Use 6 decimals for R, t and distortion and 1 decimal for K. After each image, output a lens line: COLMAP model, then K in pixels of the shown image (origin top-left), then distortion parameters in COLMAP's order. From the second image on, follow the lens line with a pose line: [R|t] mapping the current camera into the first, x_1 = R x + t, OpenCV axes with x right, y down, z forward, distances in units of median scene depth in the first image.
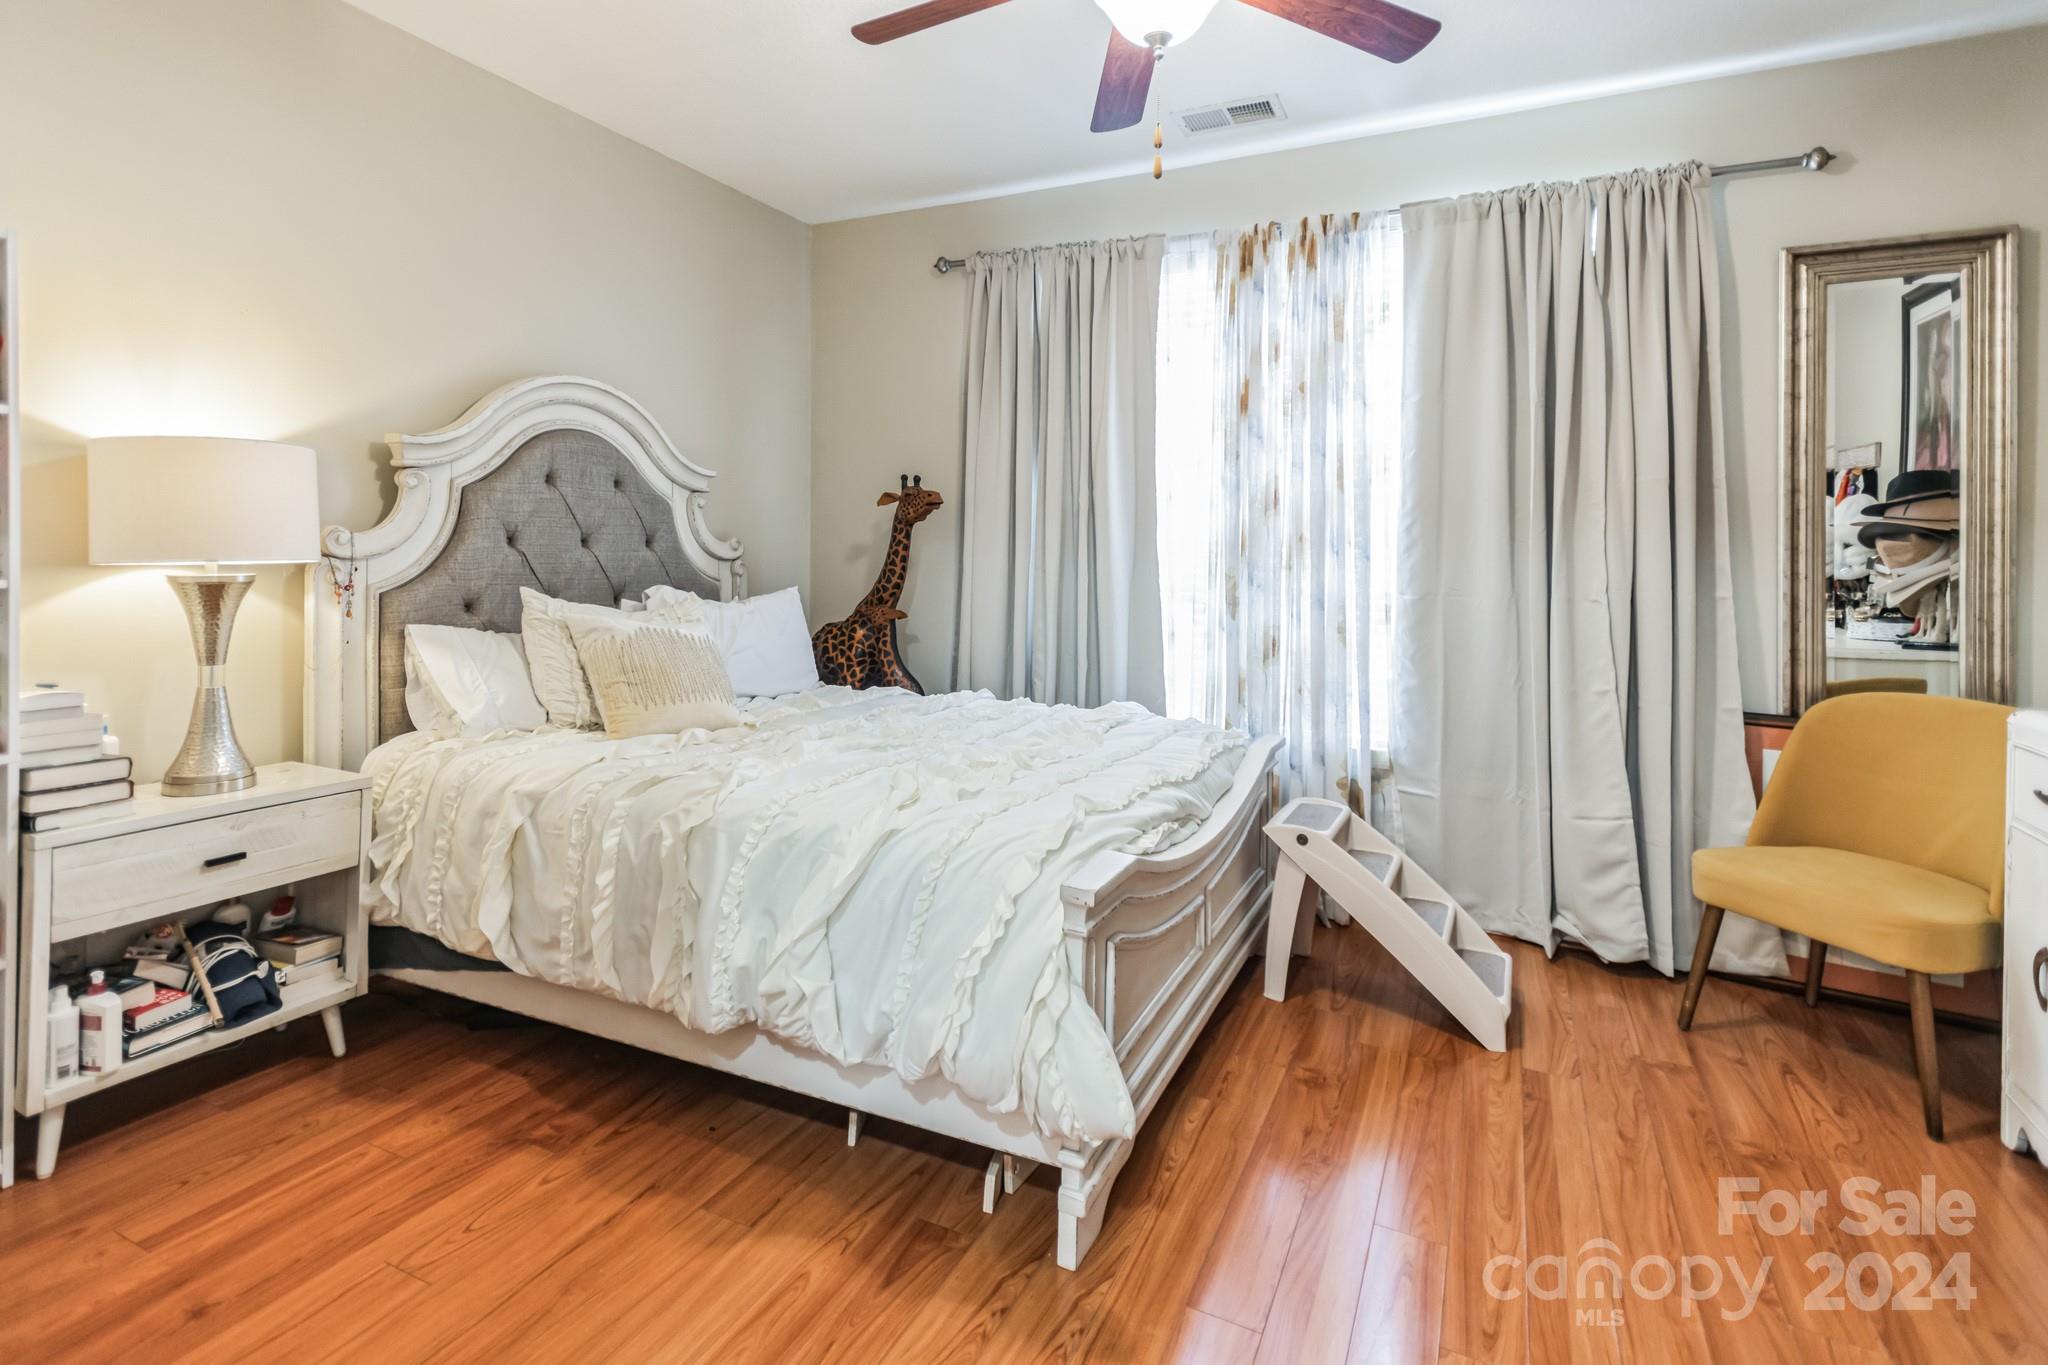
lens RADIAL K [[956.7, 0, 1017.1], [0, 956.7, 580.5], [0, 0, 1]] dist [0.016327, -0.007565]
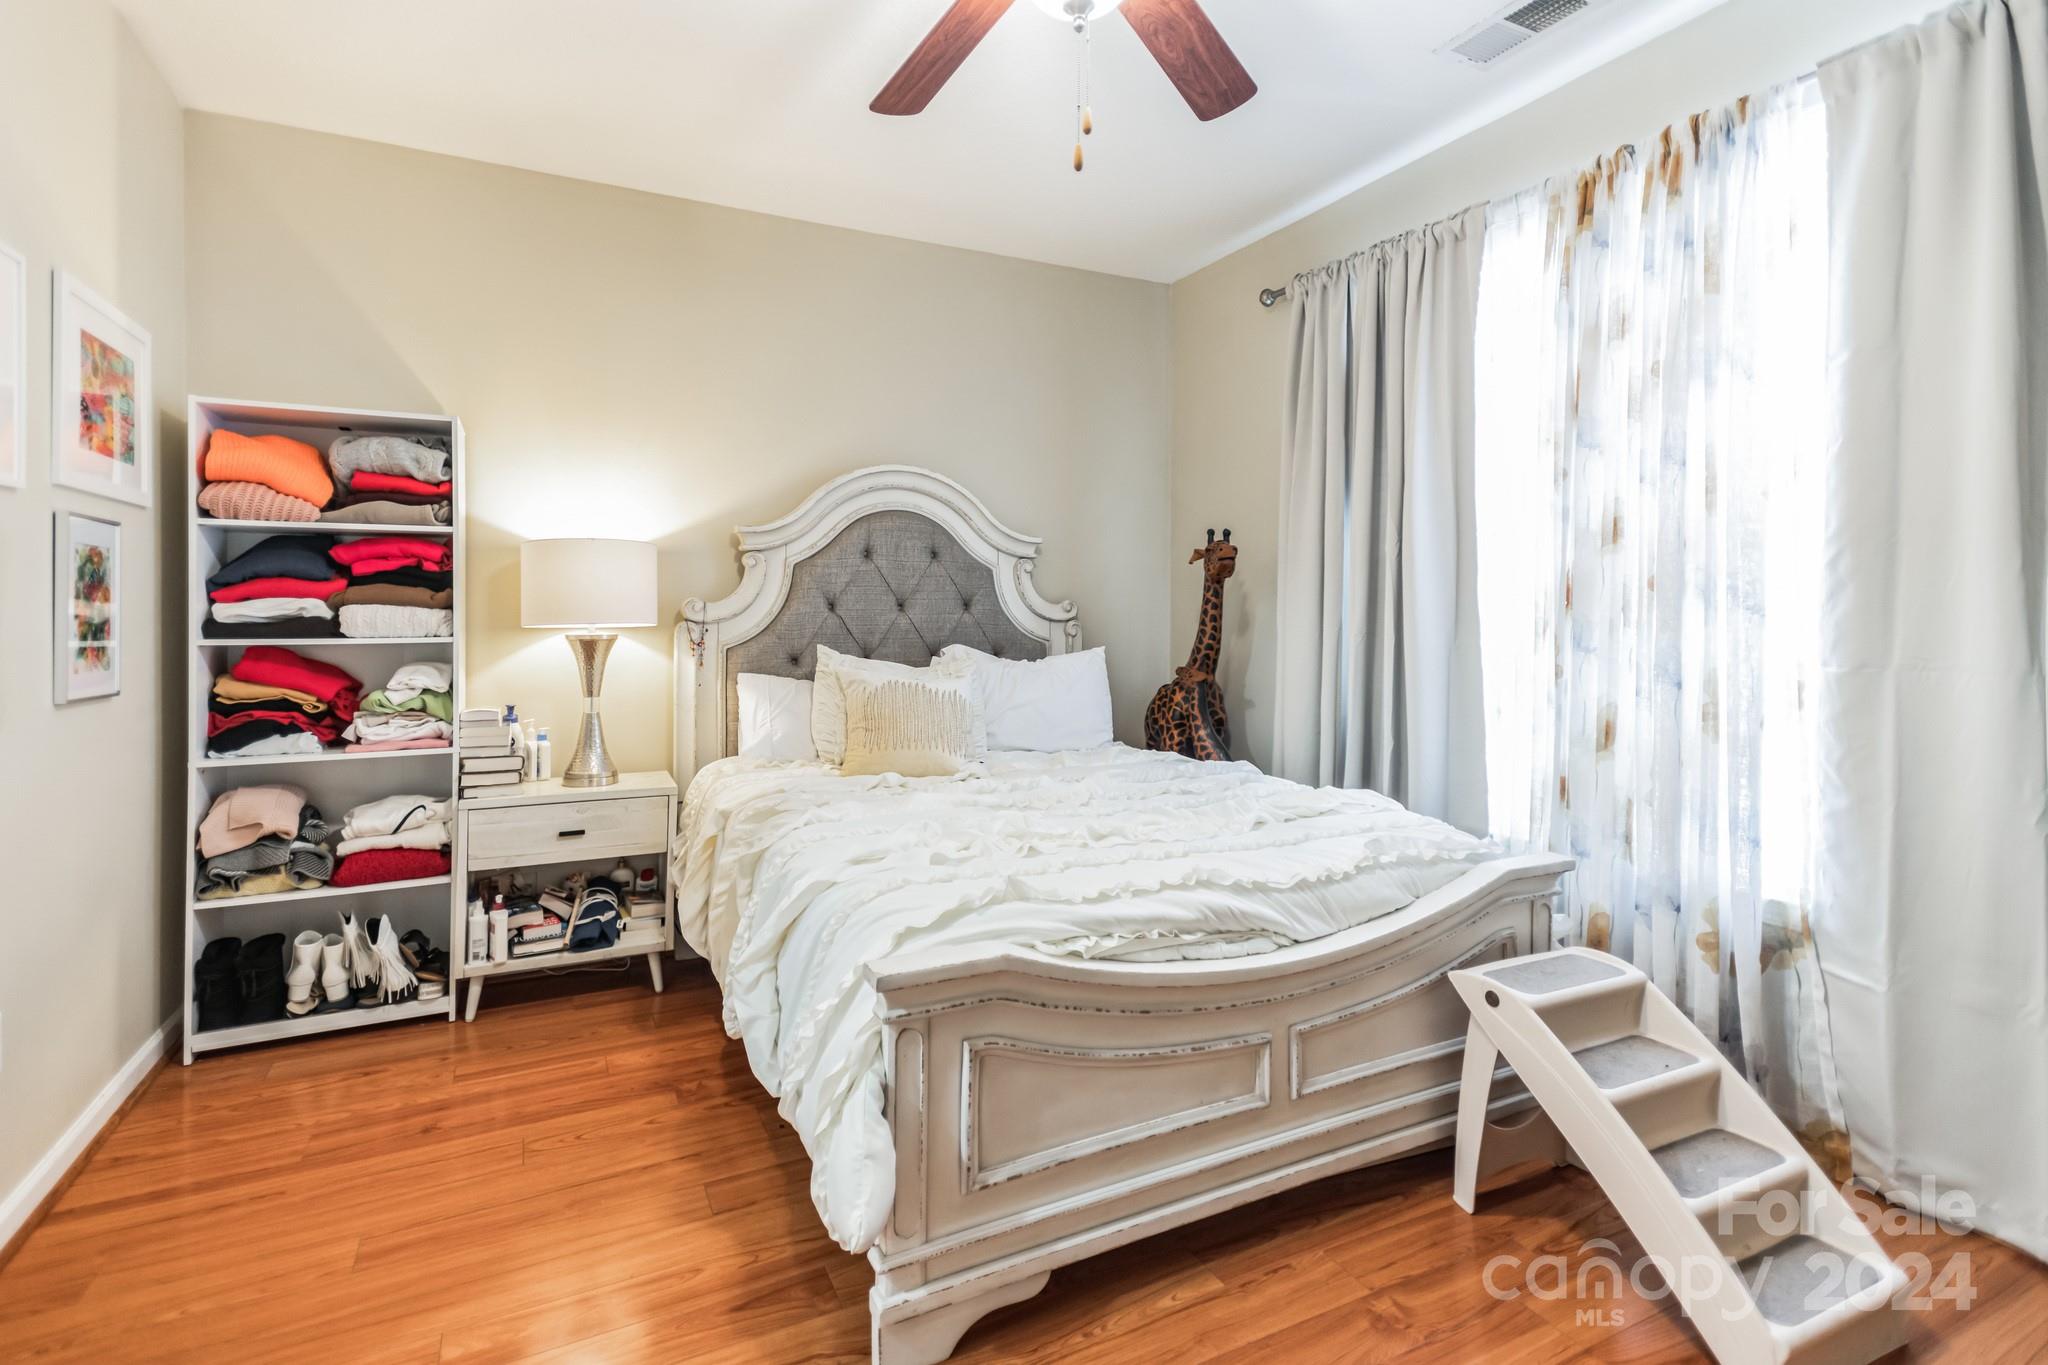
lens RADIAL K [[956.7, 0, 1060.8], [0, 956.7, 637.7], [0, 0, 1]] dist [0.016327, -0.007565]
pose [[0.803427, 0.001911, -0.595401, 0.397869], [-0.004895, 0.999982, -0.003396, 0.000642], [0.595384, 0.005643, 0.803422, 0.186760]]
